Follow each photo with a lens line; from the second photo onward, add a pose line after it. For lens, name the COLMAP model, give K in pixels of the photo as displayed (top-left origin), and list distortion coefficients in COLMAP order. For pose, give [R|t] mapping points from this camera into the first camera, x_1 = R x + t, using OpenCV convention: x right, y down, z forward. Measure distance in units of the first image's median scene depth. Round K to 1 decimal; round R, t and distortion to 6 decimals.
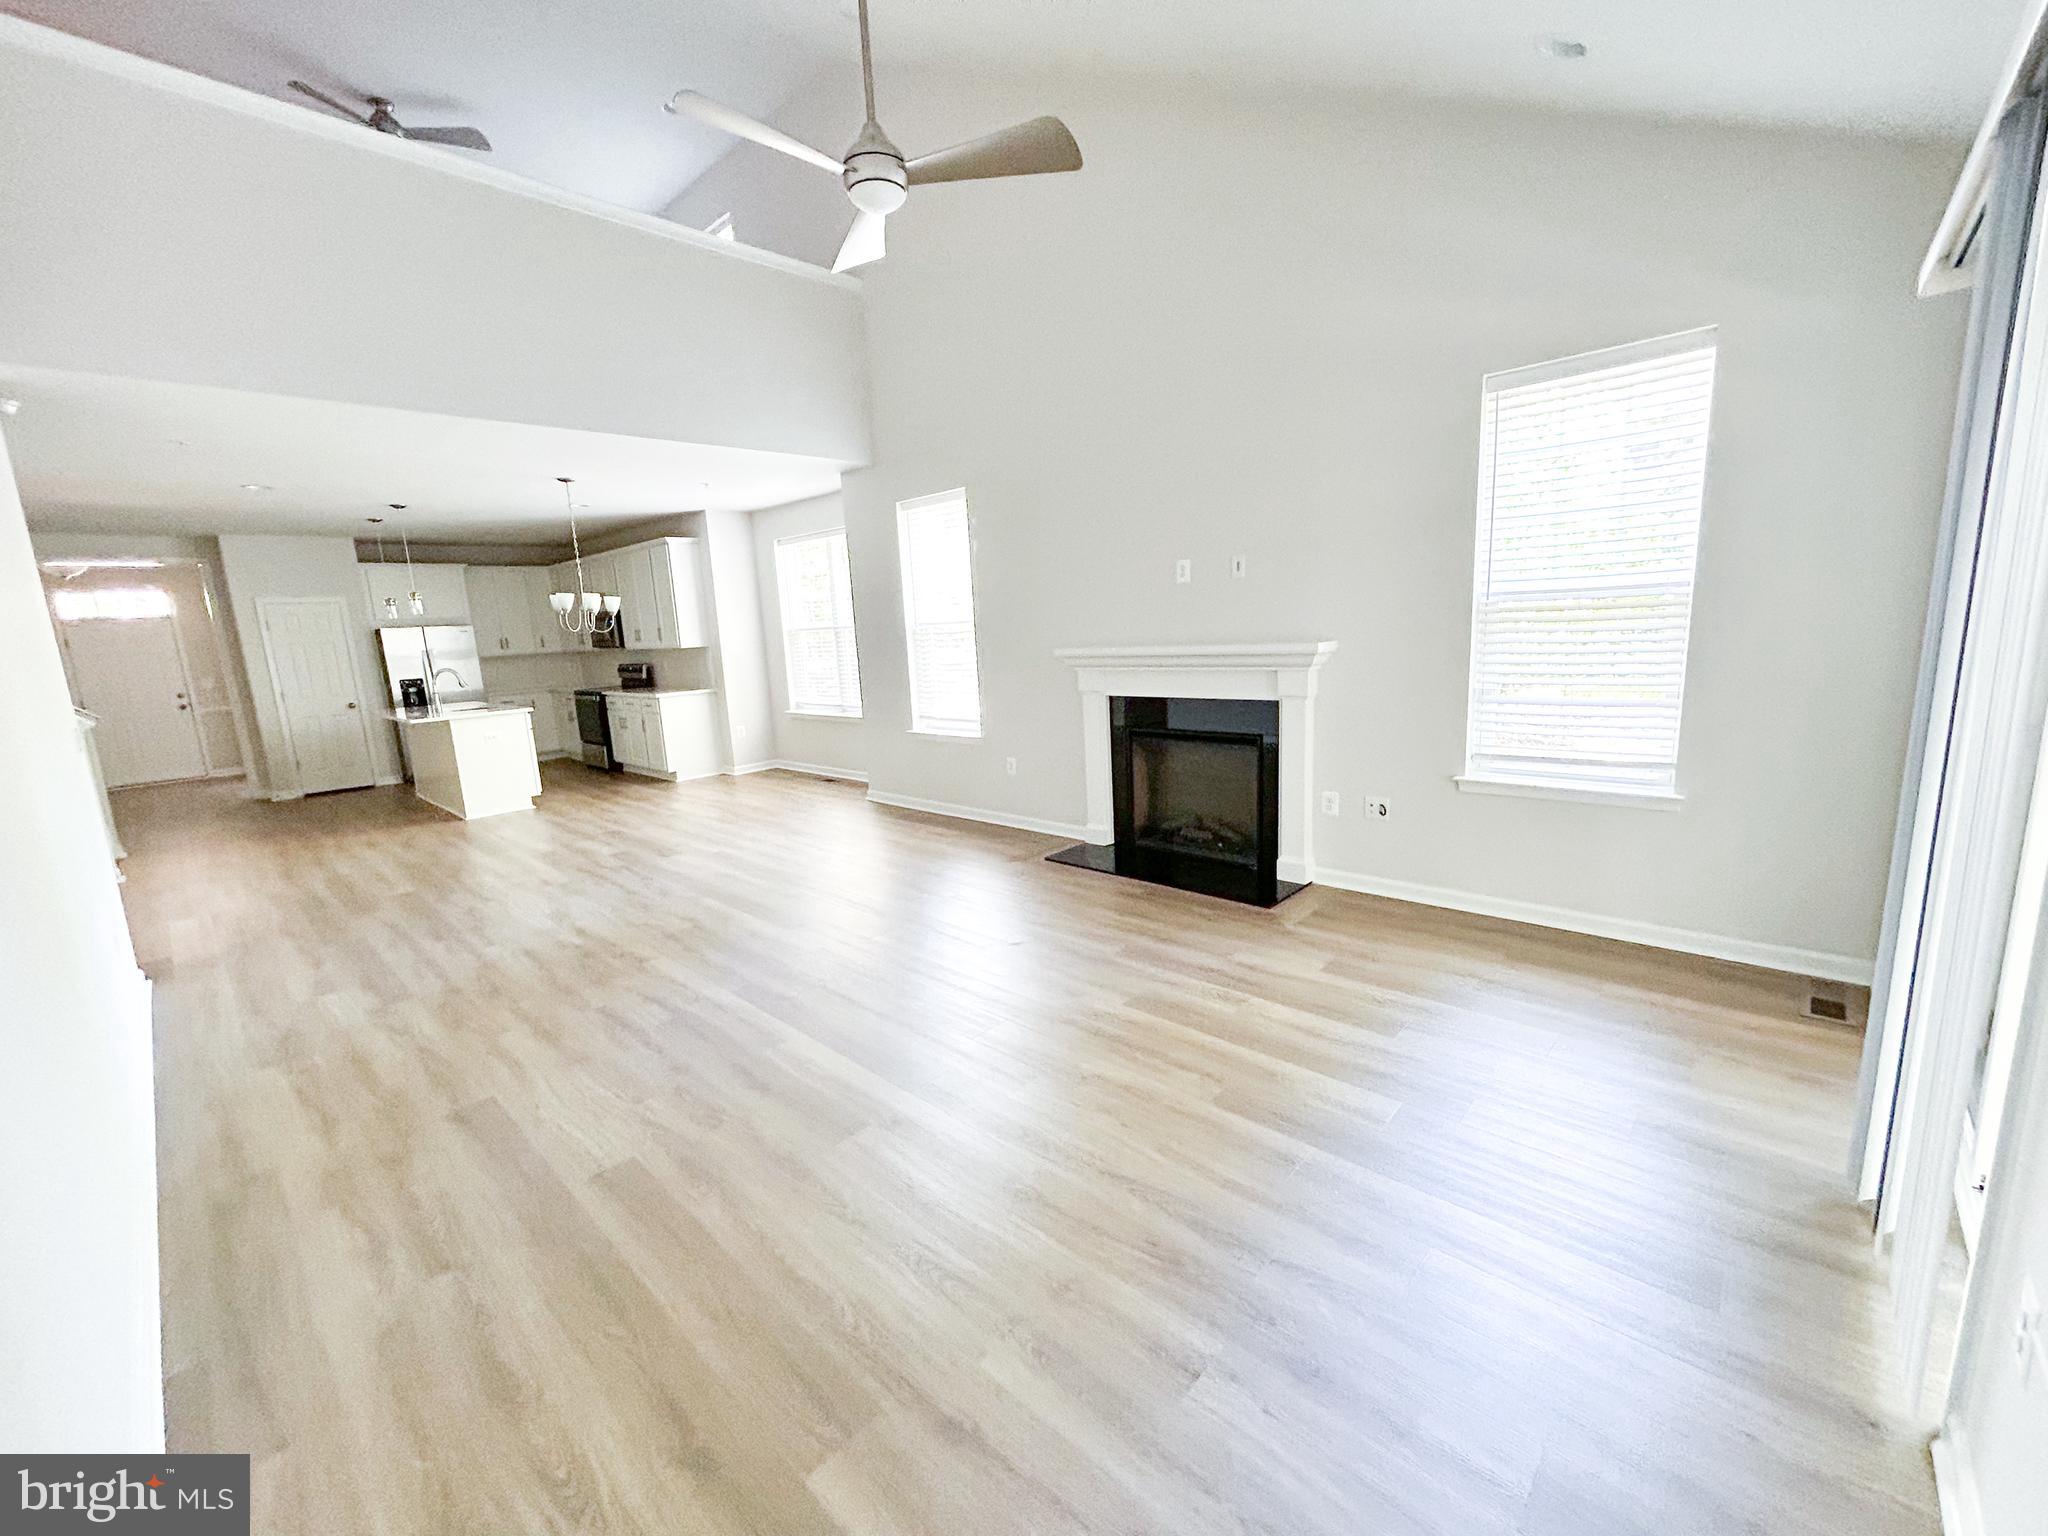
lens RADIAL K [[824.9, 0, 1024.2], [0, 824.9, 769.0], [0, 0, 1]] dist [0.000309, 0.000222]
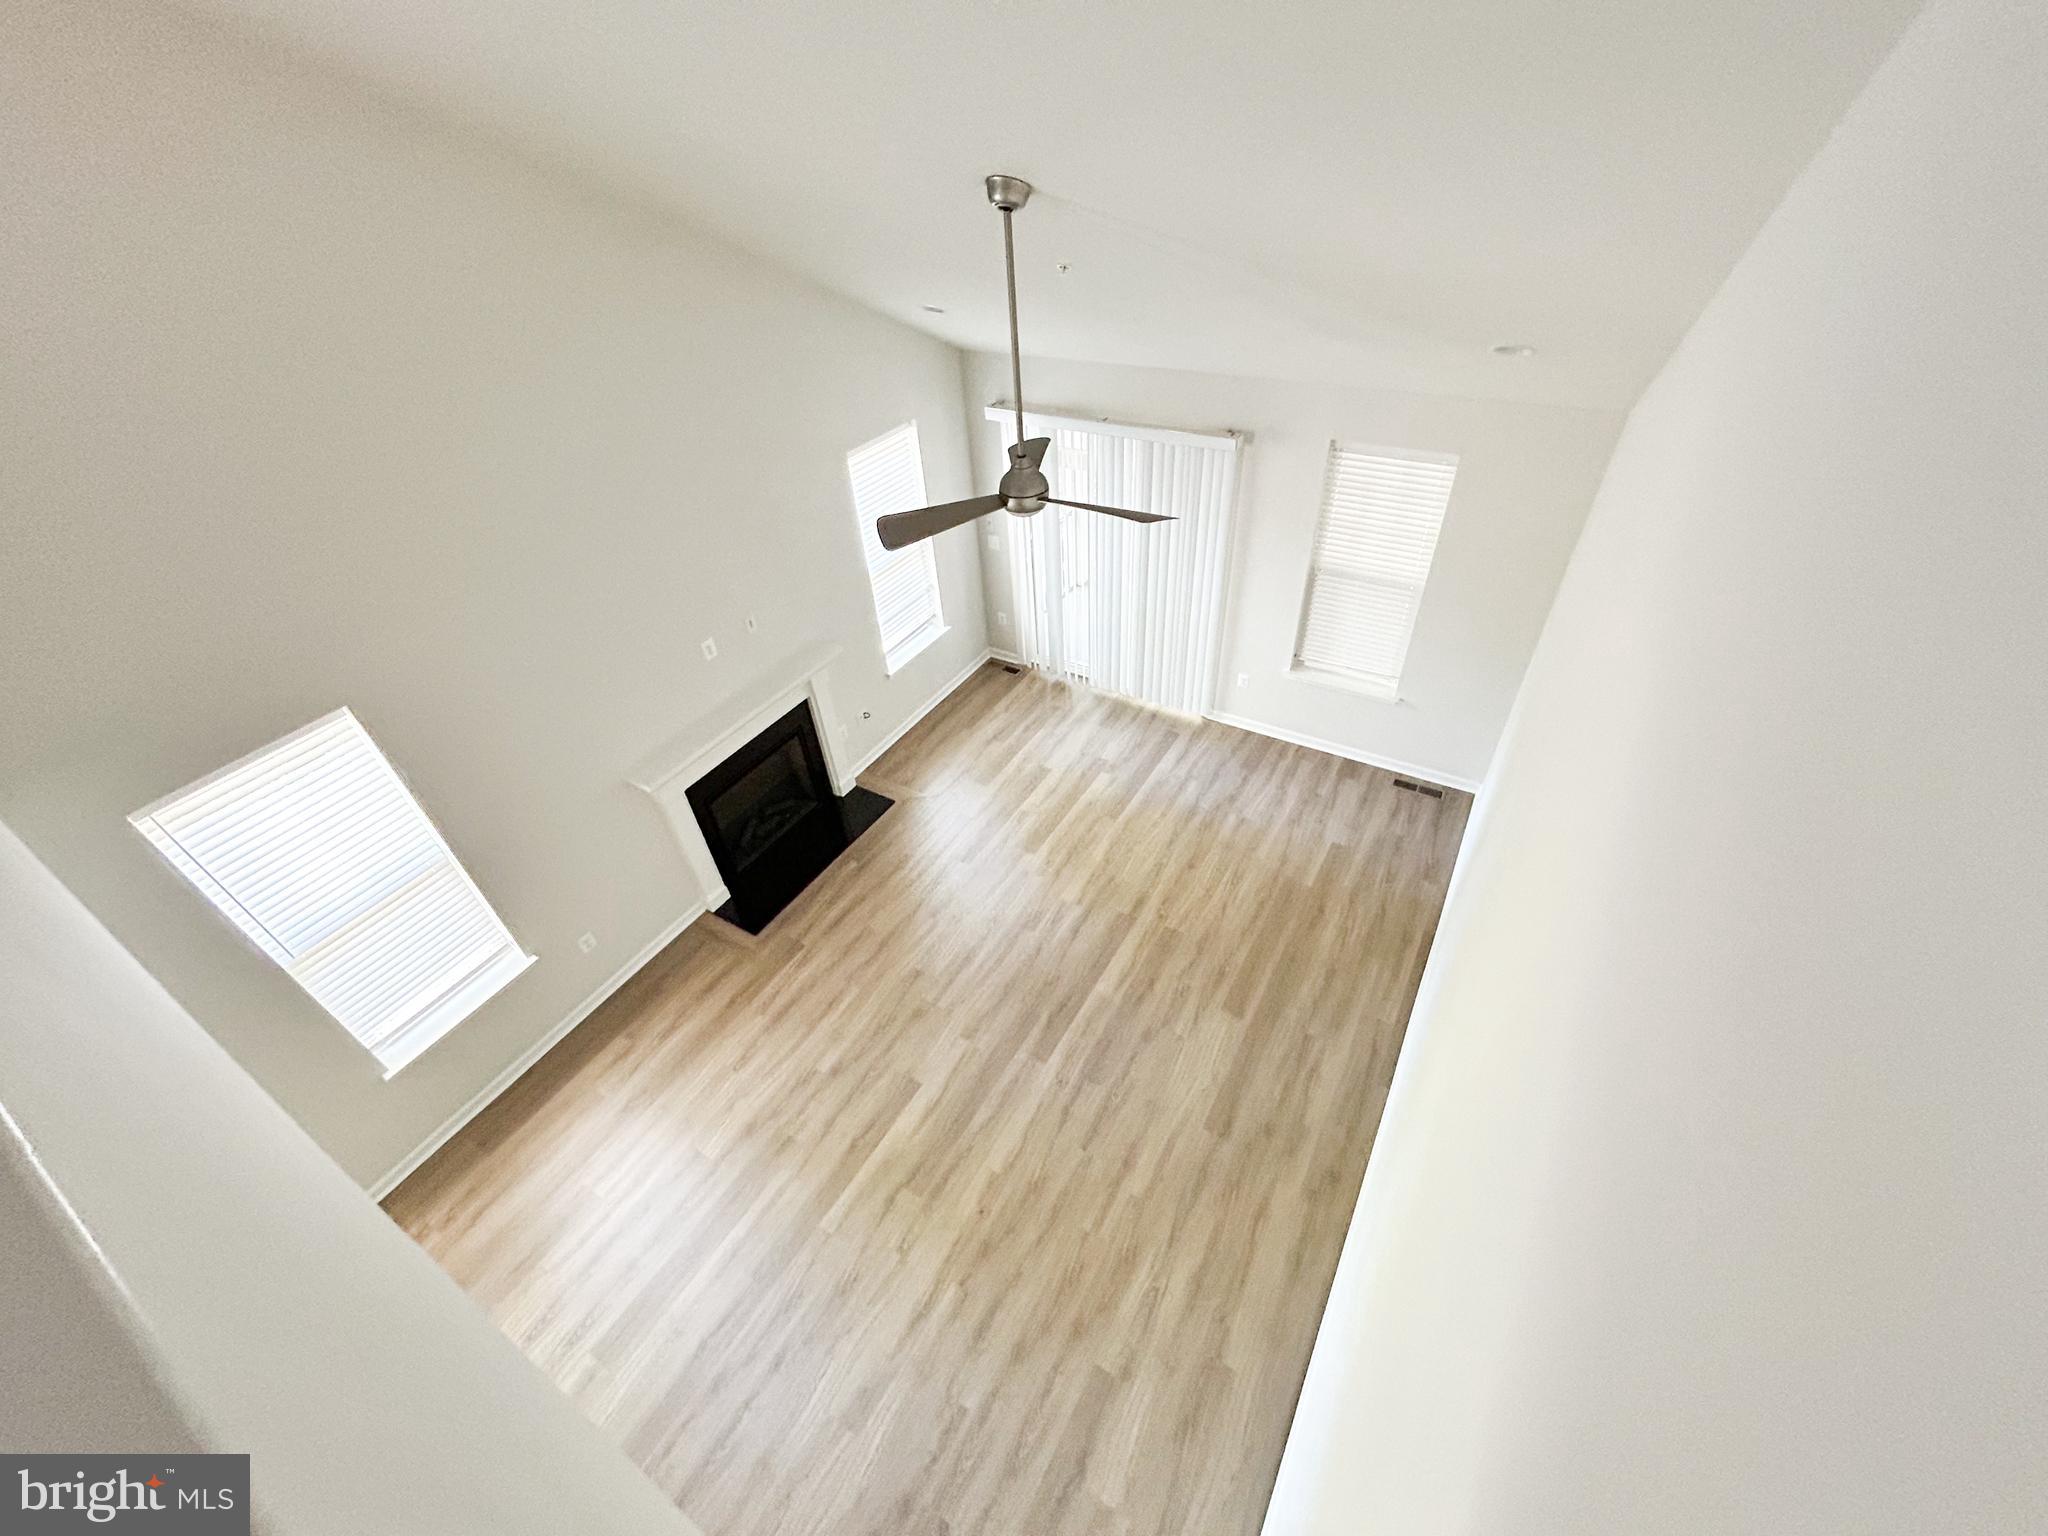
lens RADIAL K [[824.9, 0, 1024.2], [0, 824.9, 769.0], [0, 0, 1]] dist [0.000309, 0.000222]
pose [[-0.202740, -0.578563, 0.790039, -0.687129], [0.244174, 0.751441, 0.612957, -0.560373], [-0.948301, 0.317178, -0.011077, 0.544312]]
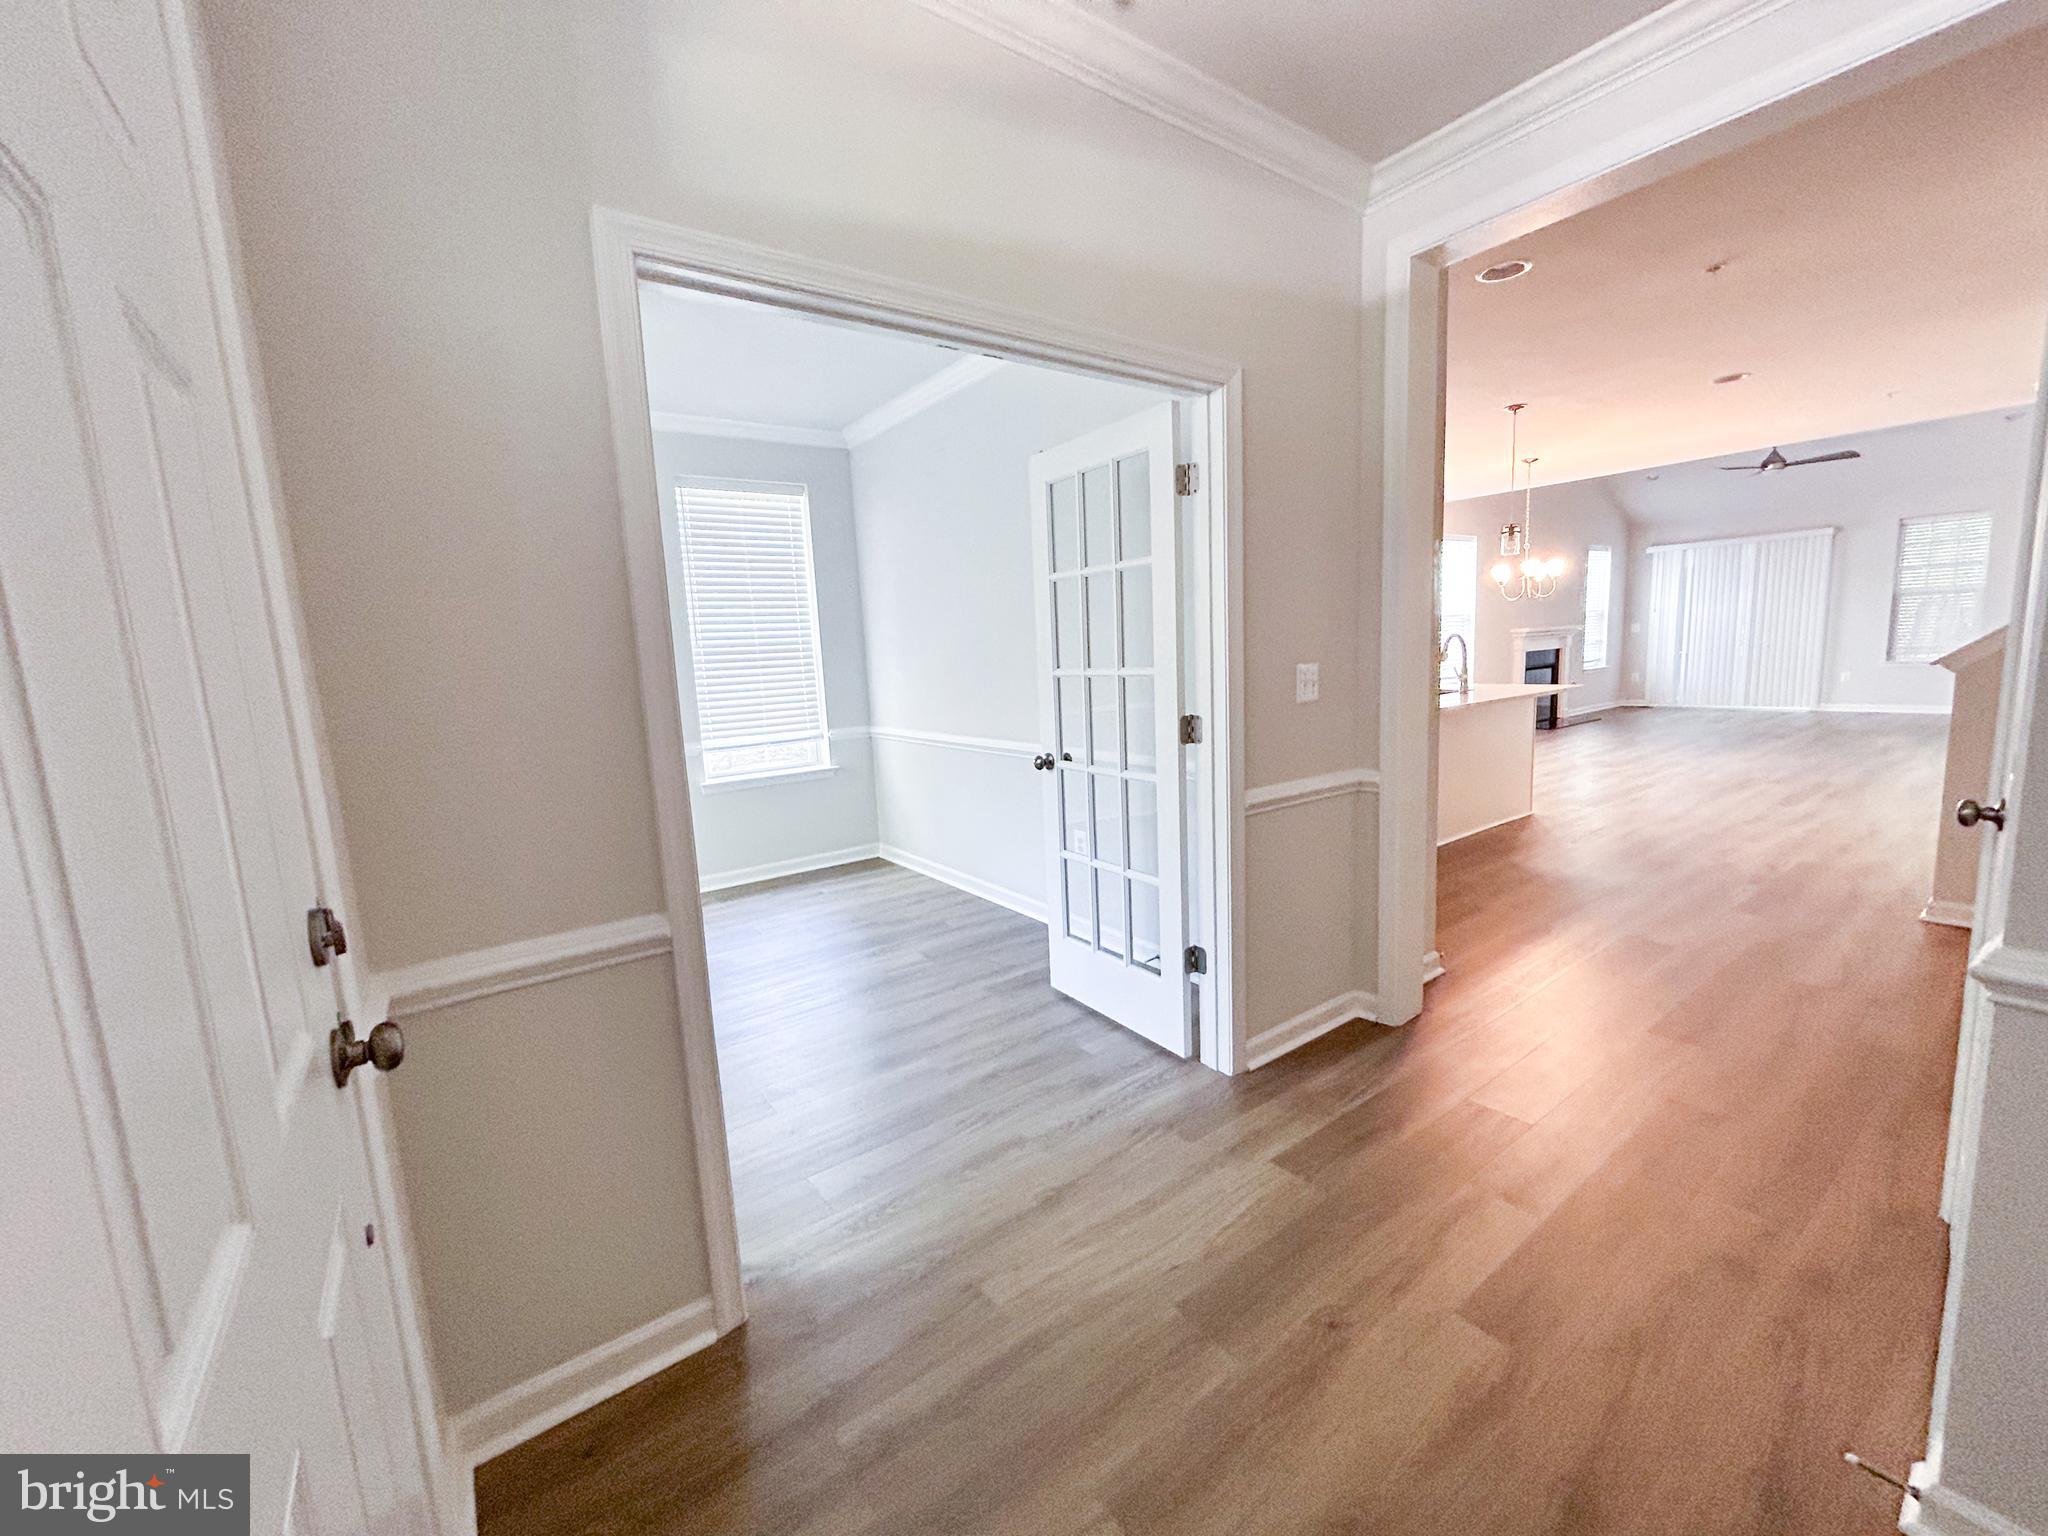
lens RADIAL K [[819.5, 0, 1024.0], [0, 819.5, 768.0], [0, 0, 1]] dist [0.002526, 0.000768]
pose [[0.191131, -0.098479, 0.976612, -1.961918], [0.215920, 0.974802, 0.056039, -0.171916], [-0.957522, 0.200159, 0.207578, 1.641701]]
